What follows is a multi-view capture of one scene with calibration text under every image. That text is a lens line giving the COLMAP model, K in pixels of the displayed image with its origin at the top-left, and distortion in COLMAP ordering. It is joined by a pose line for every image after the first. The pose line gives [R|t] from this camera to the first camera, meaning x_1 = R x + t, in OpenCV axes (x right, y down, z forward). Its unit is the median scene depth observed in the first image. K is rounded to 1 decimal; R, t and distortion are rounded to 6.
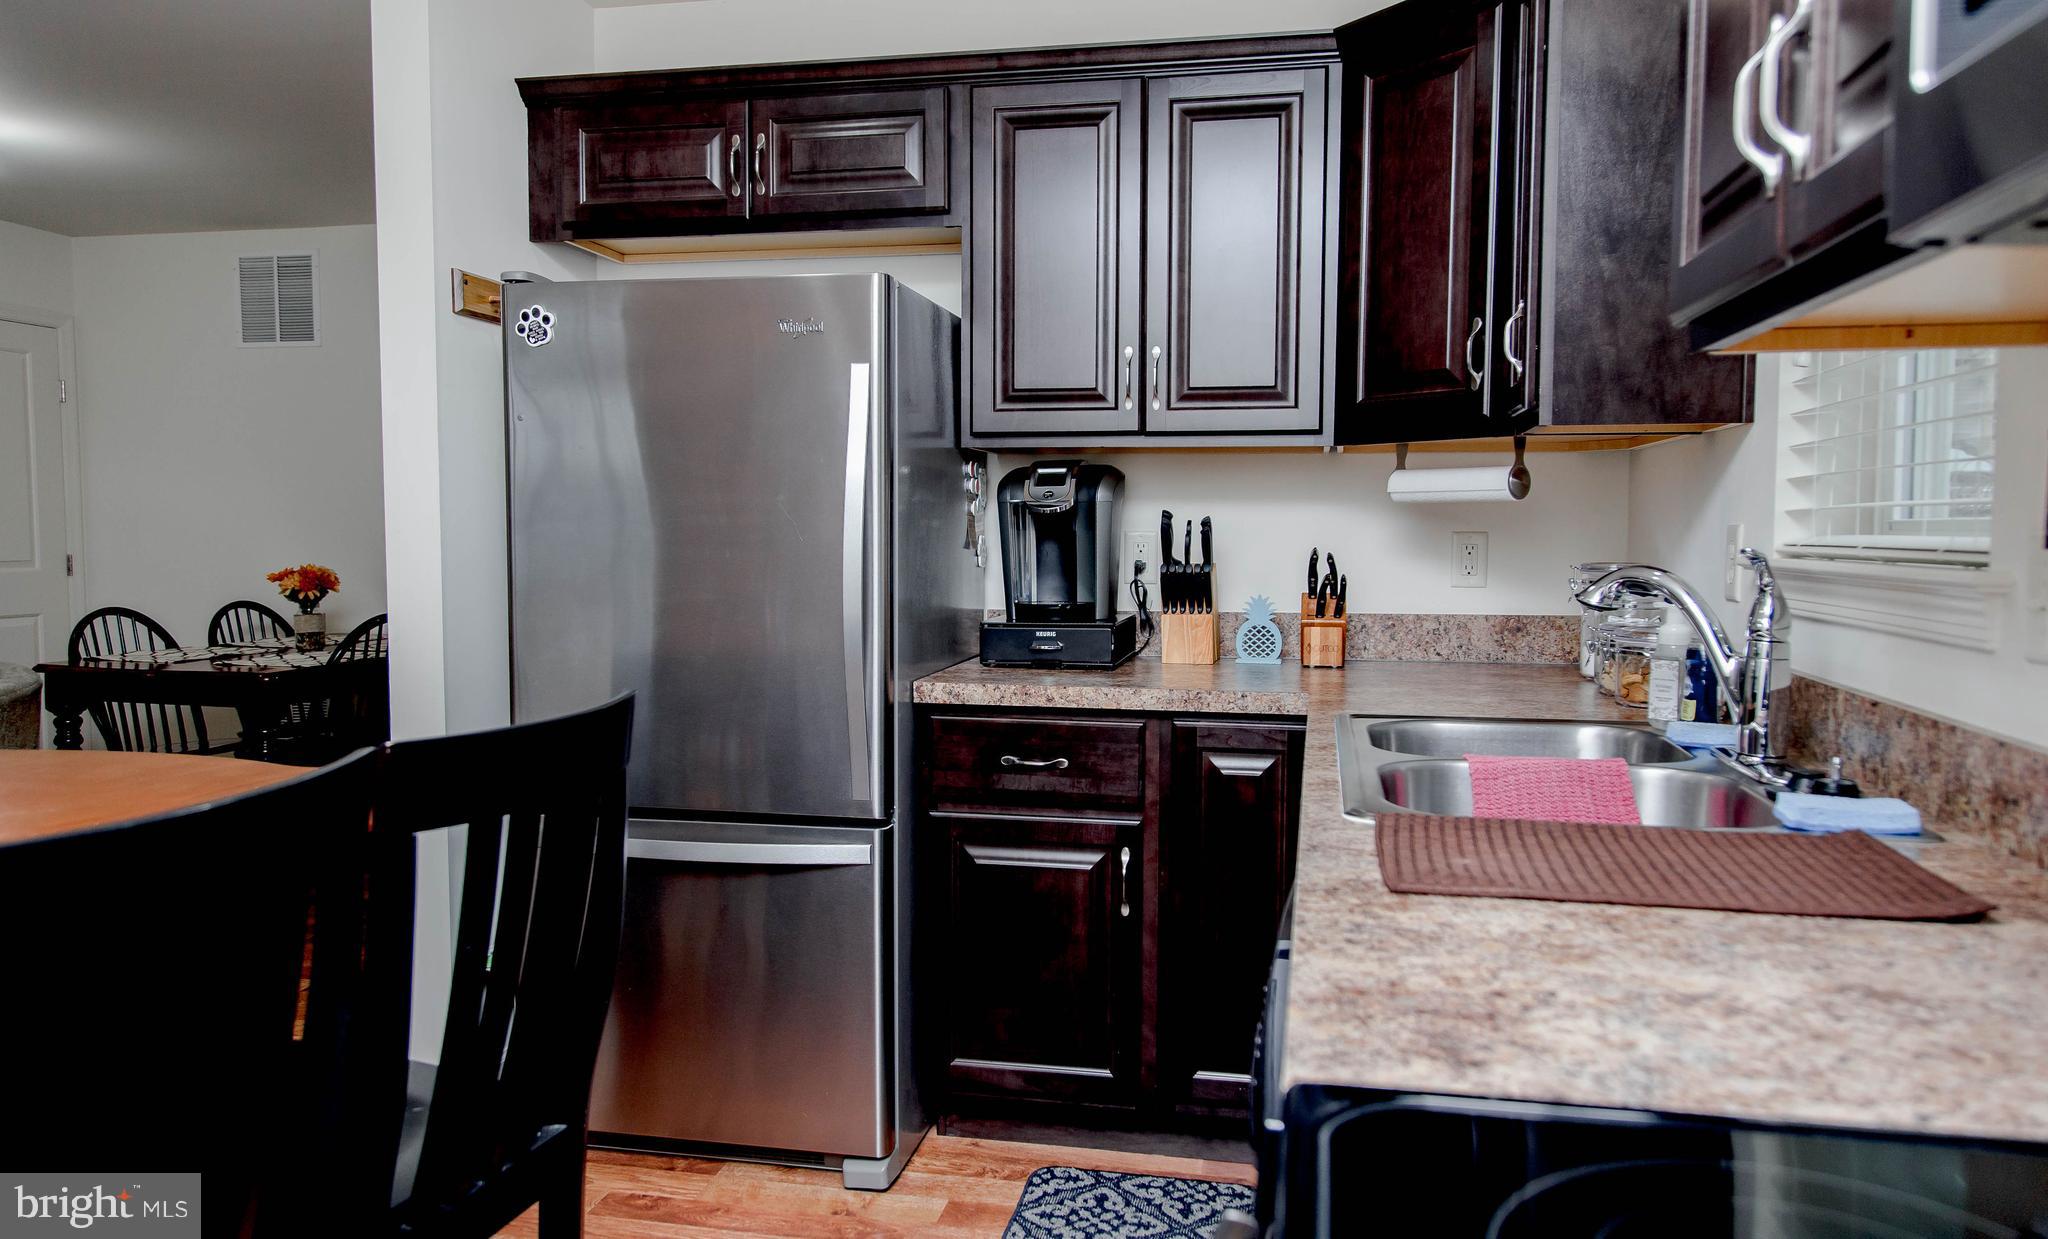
lens RADIAL K [[1432.1, 0, 1004.6], [0, 1432.1, 650.7], [0, 0, 1]] dist [0.009049, 0.003773]
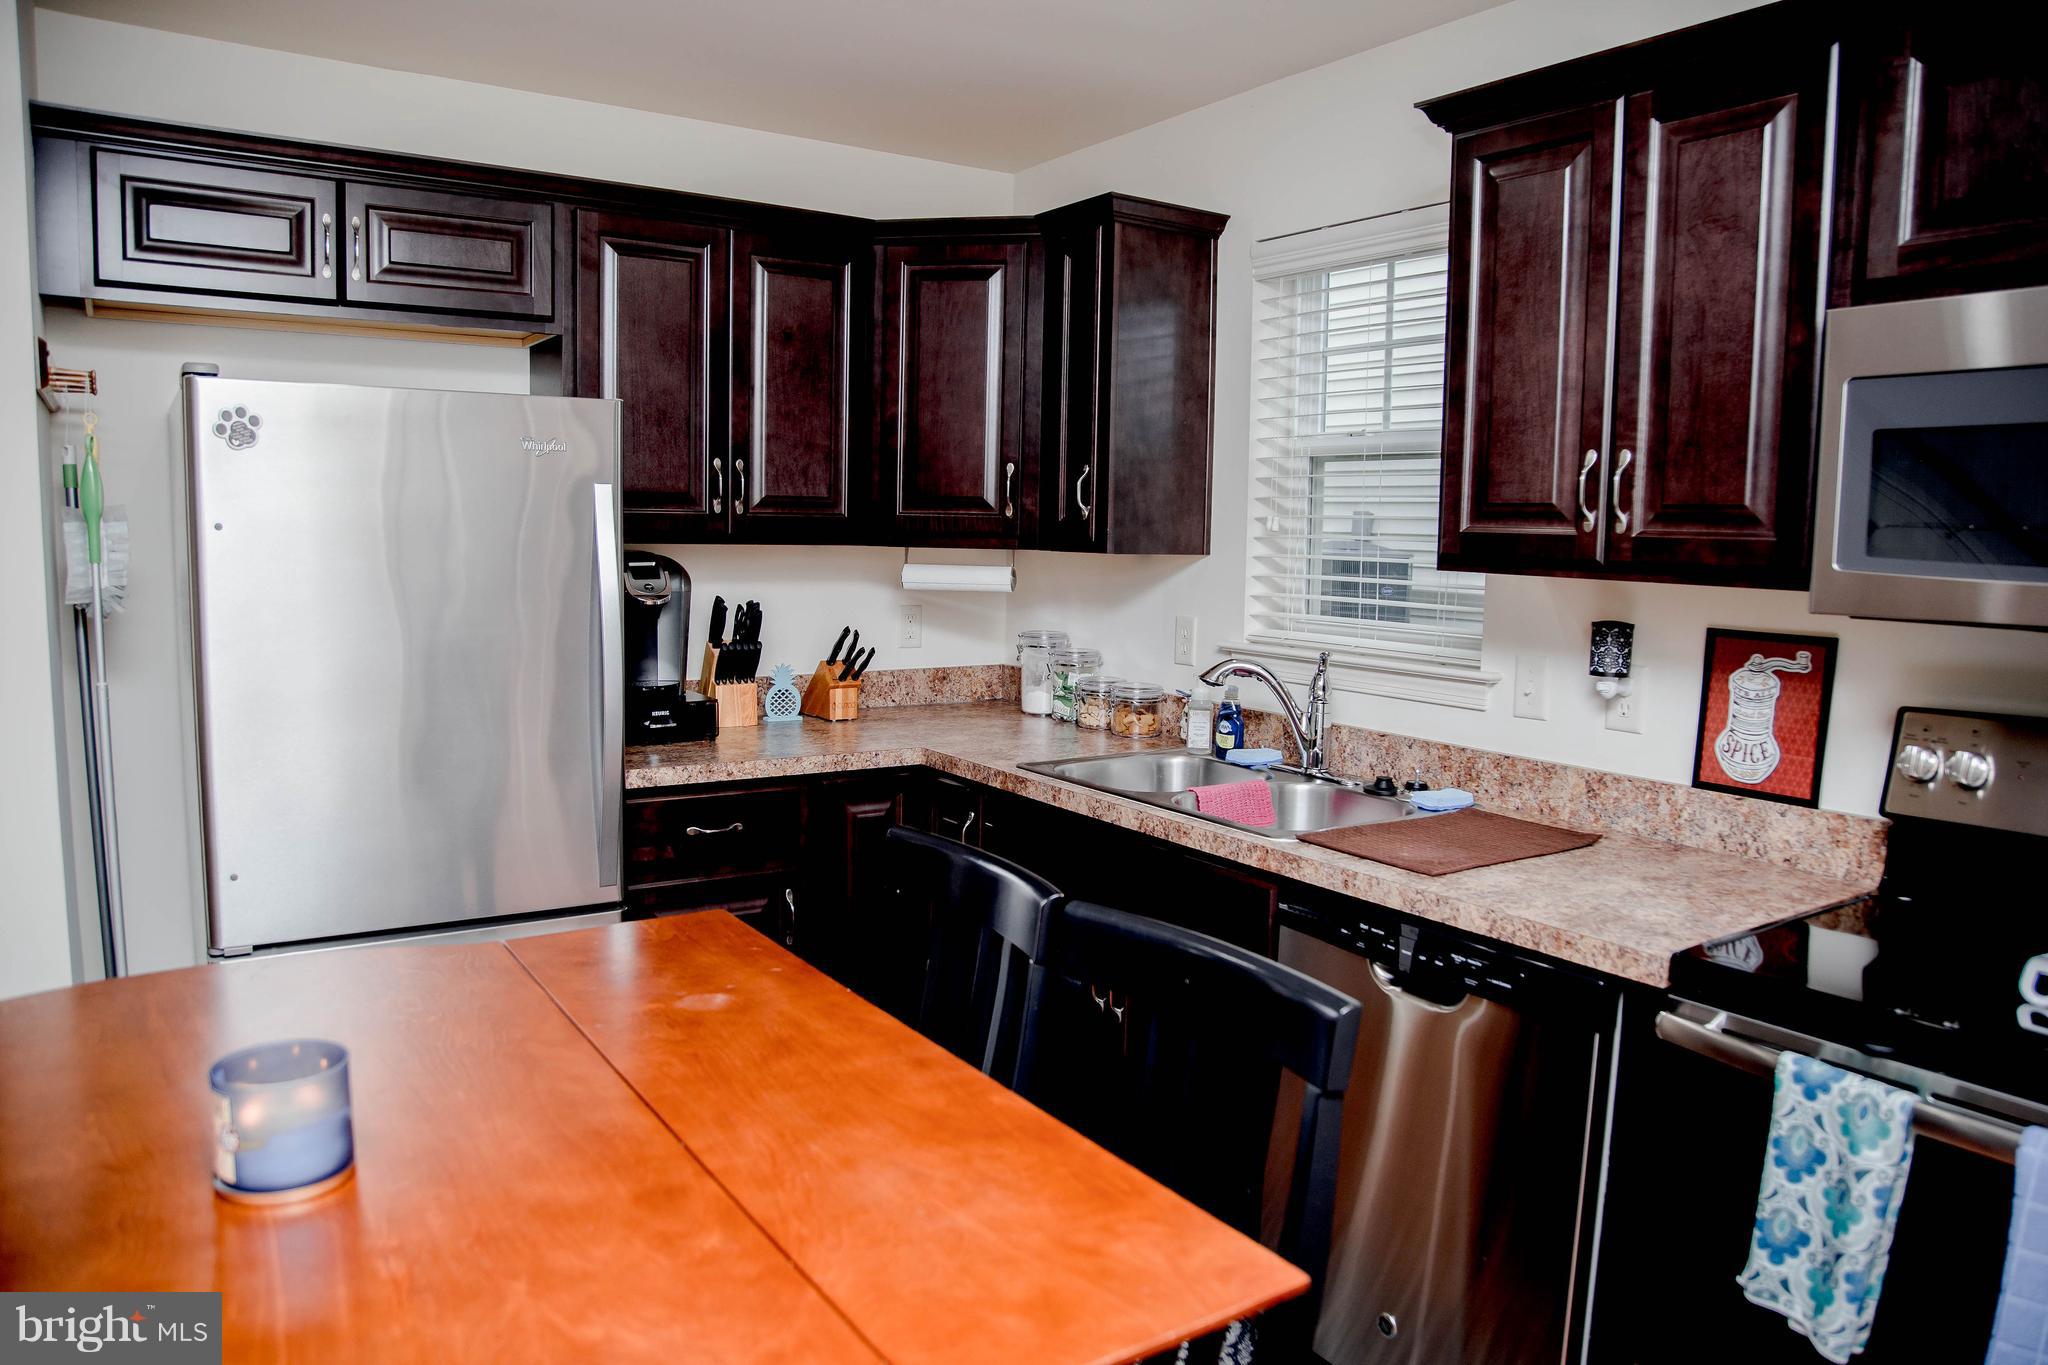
lens RADIAL K [[1409.0, 0, 1039.8], [0, 1409.0, 661.8], [0, 0, 1]] dist [0.000884, 0.005664]
pose [[0.694512, -0.060949, 0.716895, -0.555032], [0.047542, 0.998115, 0.038800, -0.082154], [-0.717908, 0.007136, 0.696101, 0.033822]]
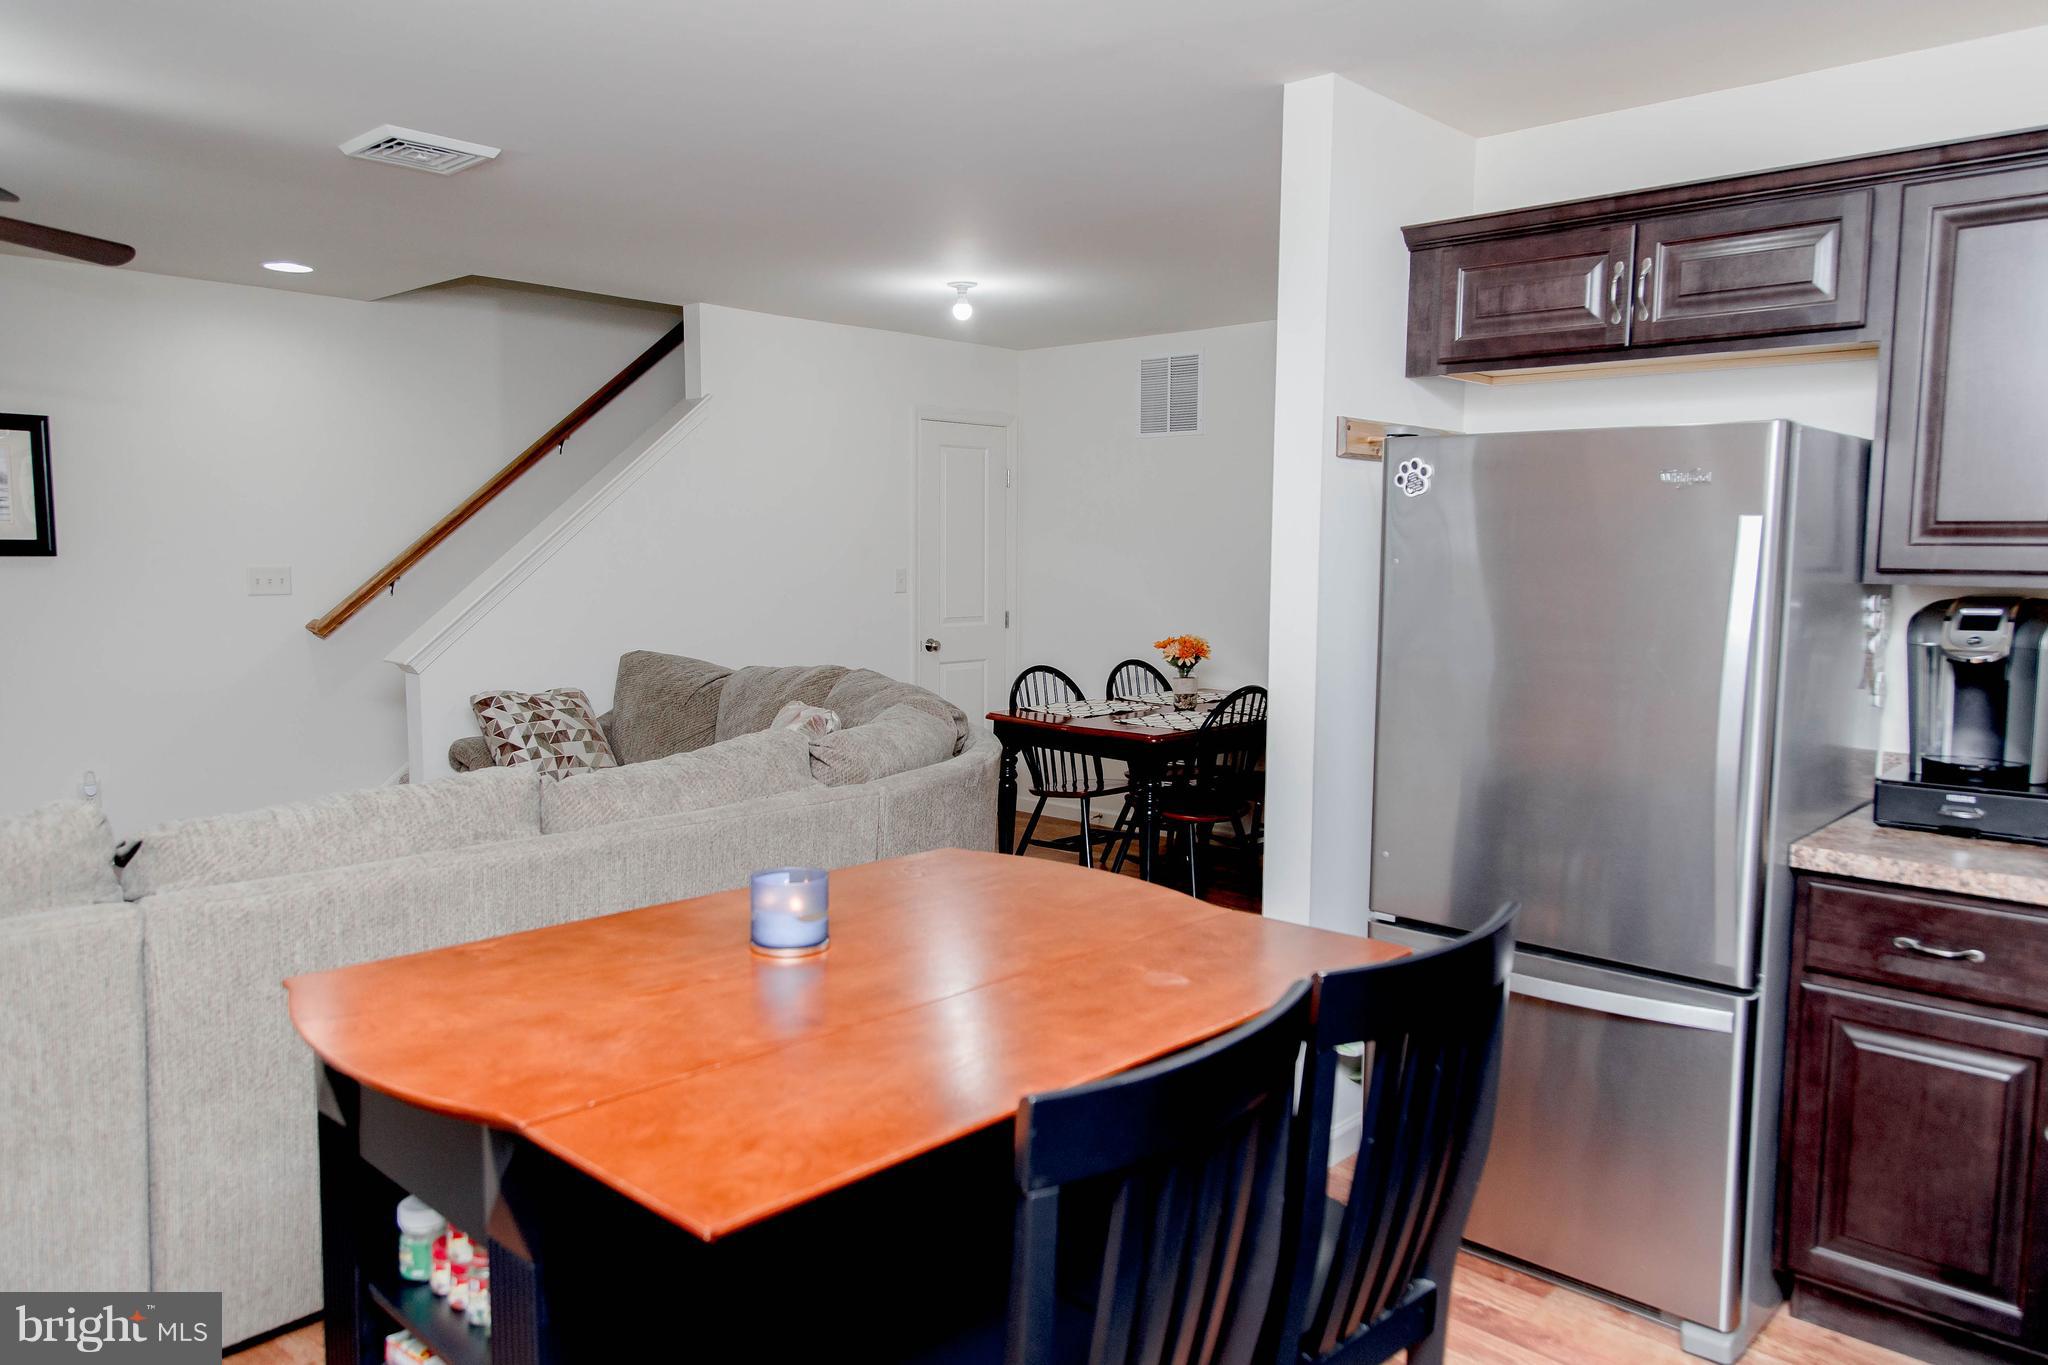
lens RADIAL K [[1409.0, 0, 1017.7], [0, 1409.0, 698.8], [0, 0, 1]] dist [0.000884, 0.005664]
pose [[0.852415, 0.056759, -0.519776, -0.018082], [-0.041583, 0.998301, 0.040817, -0.081451], [0.521209, -0.013179, 0.853327, -0.056806]]
